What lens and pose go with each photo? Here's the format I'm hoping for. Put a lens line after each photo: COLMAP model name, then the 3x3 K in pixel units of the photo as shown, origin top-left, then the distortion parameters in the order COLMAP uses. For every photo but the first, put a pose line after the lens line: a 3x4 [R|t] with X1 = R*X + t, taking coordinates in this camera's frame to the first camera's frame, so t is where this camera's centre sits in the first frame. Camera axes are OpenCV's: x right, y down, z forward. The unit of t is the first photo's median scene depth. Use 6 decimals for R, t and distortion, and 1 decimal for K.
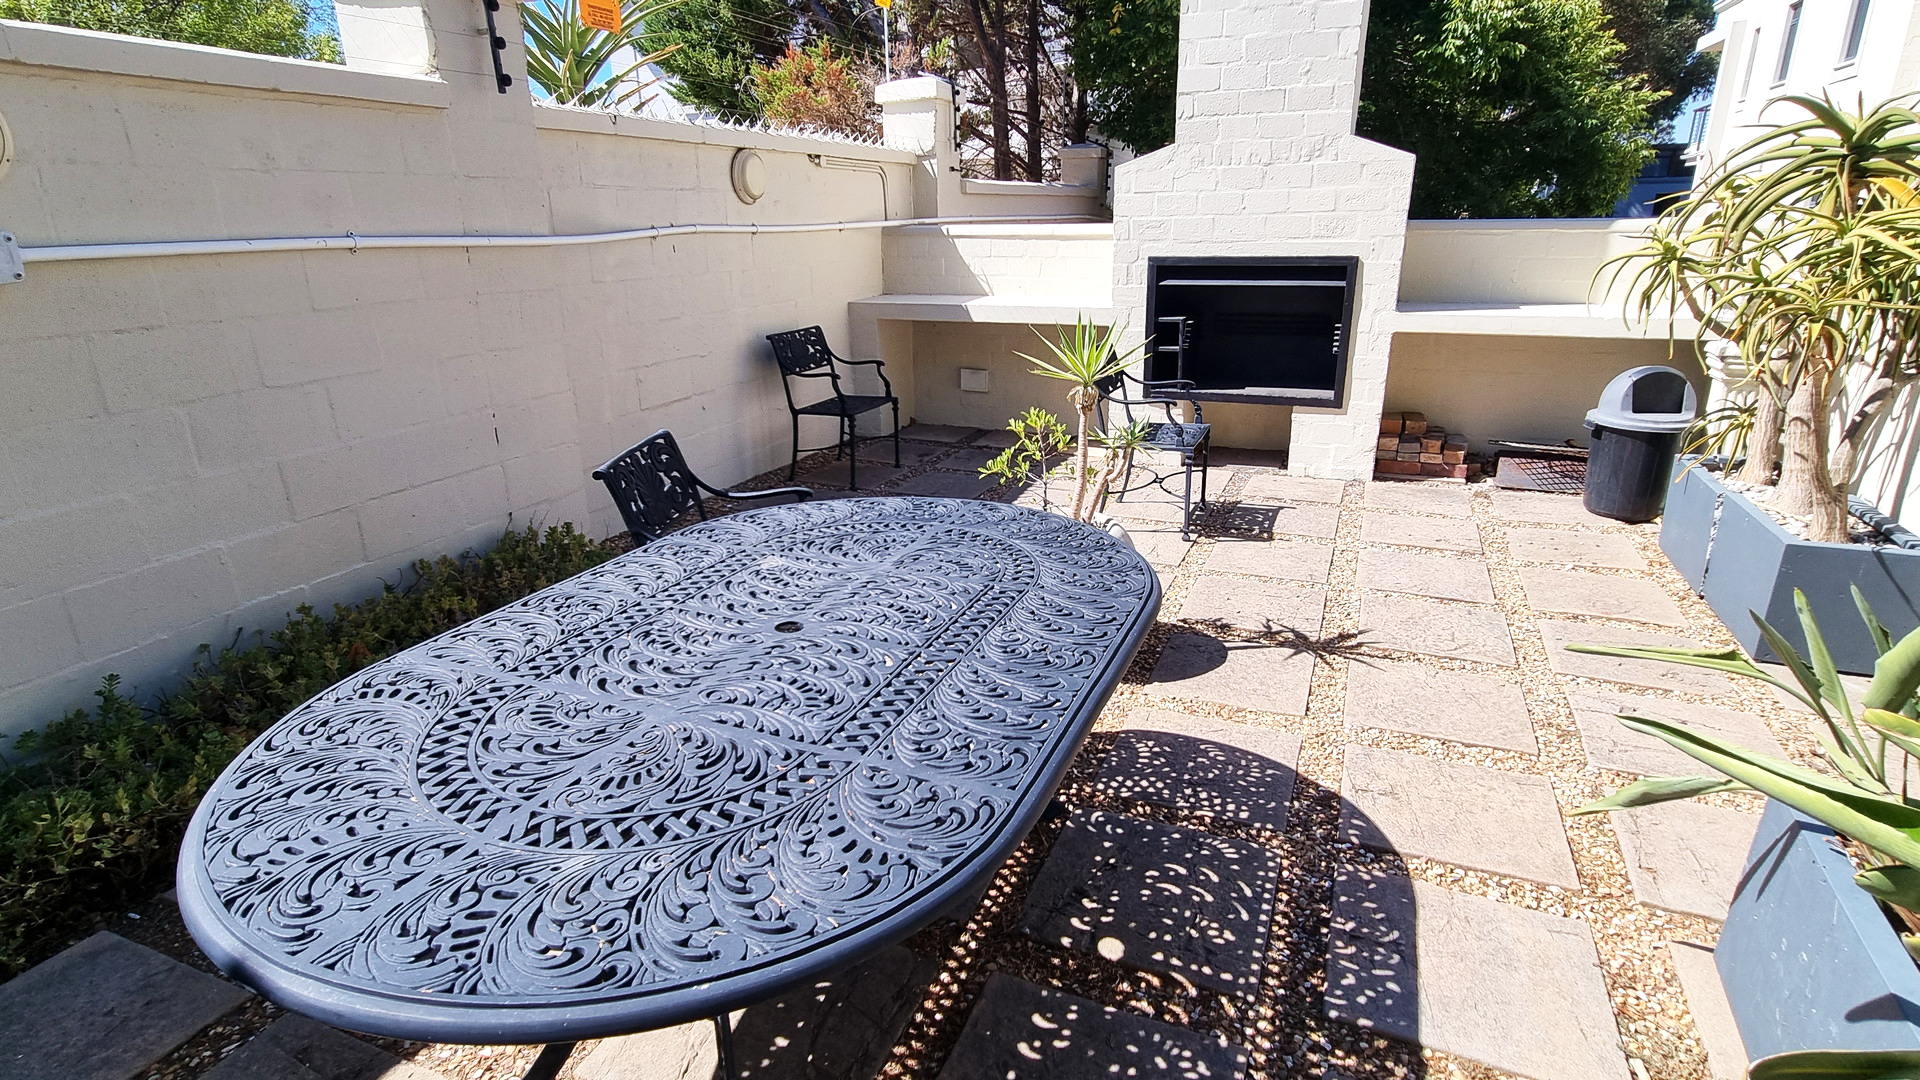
lens RADIAL K [[980.3, 0, 957.6], [0, 980.3, 539.7], [0, 0, 1]] dist [0.000461, 0.001447]
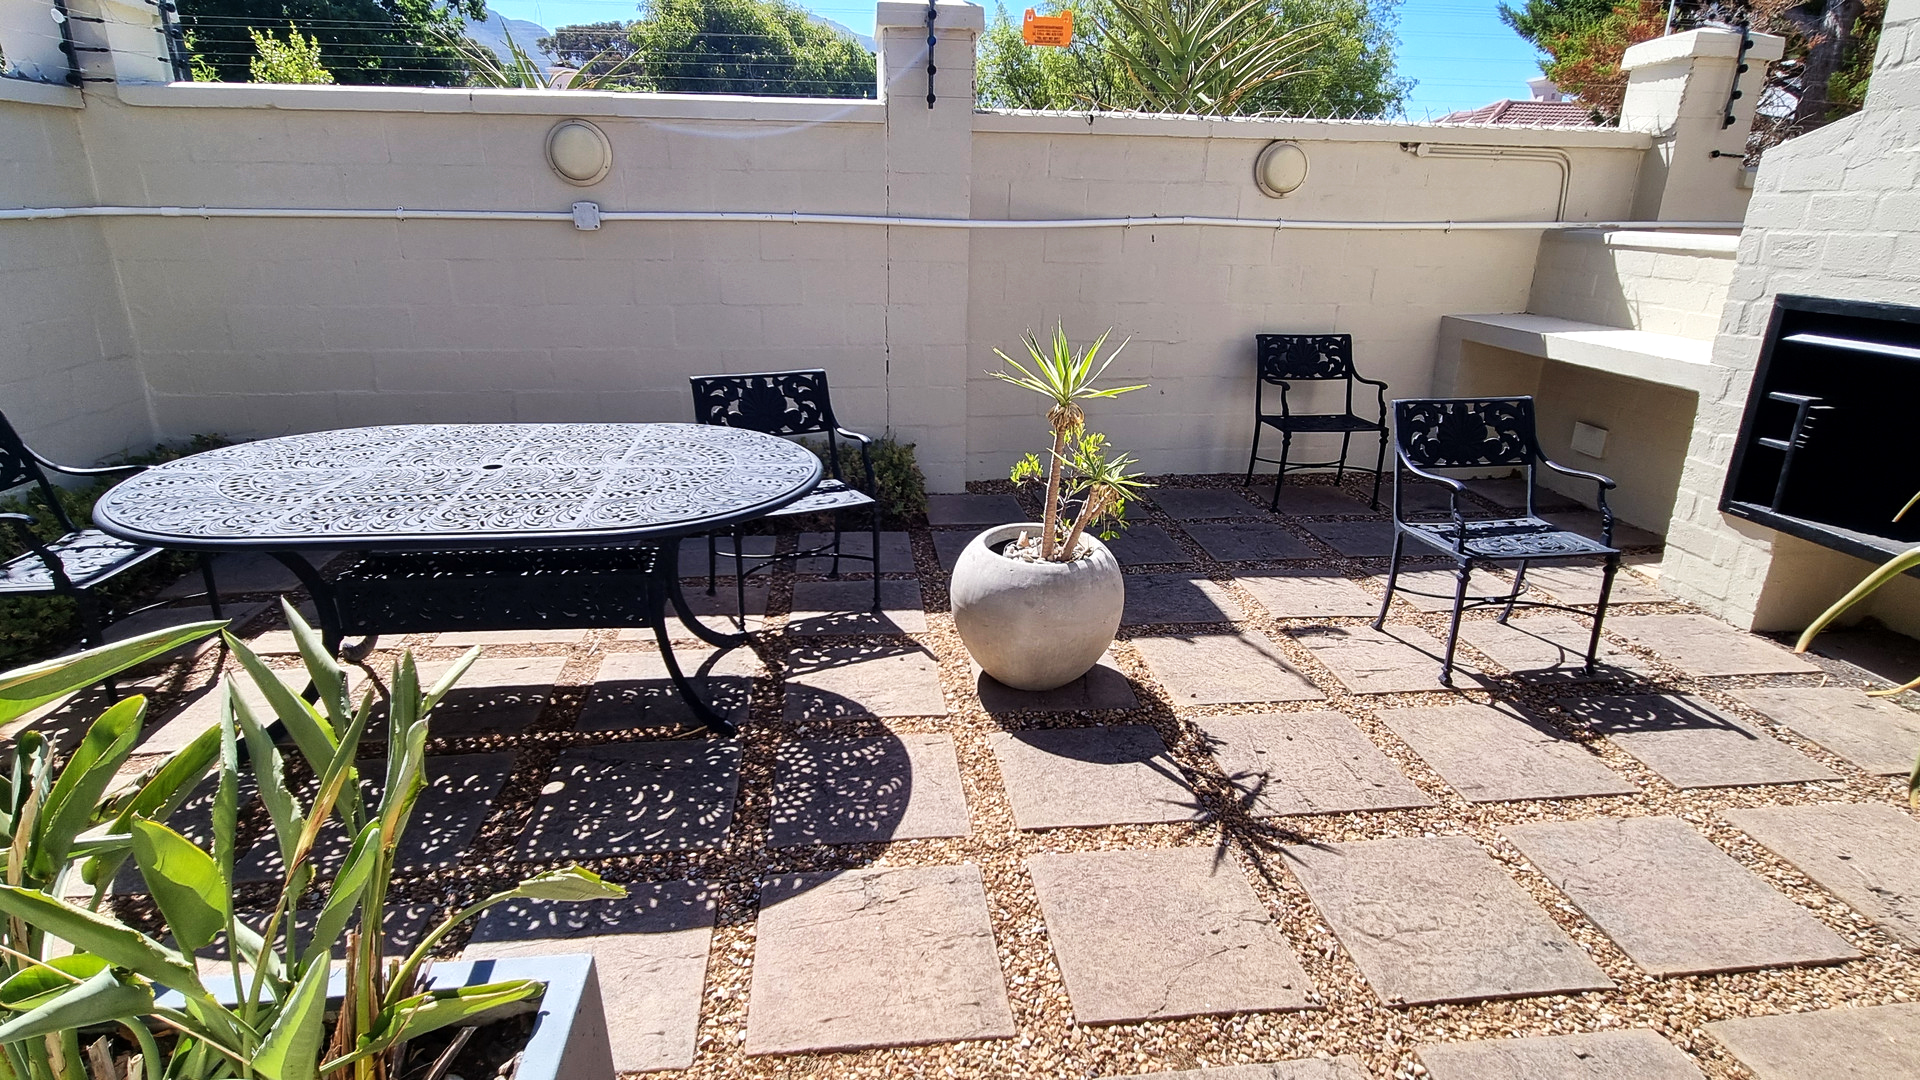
lens RADIAL K [[980.3, 0, 955.7], [0, 980.3, 542.1], [0, 0, 1]] dist [0.000461, 0.001447]
pose [[0.497160, 0.305349, -0.812154, 0.521888], [-0.293554, 0.940024, 0.173726, -0.099480], [0.816492, 0.152041, 0.556979, 0.258244]]
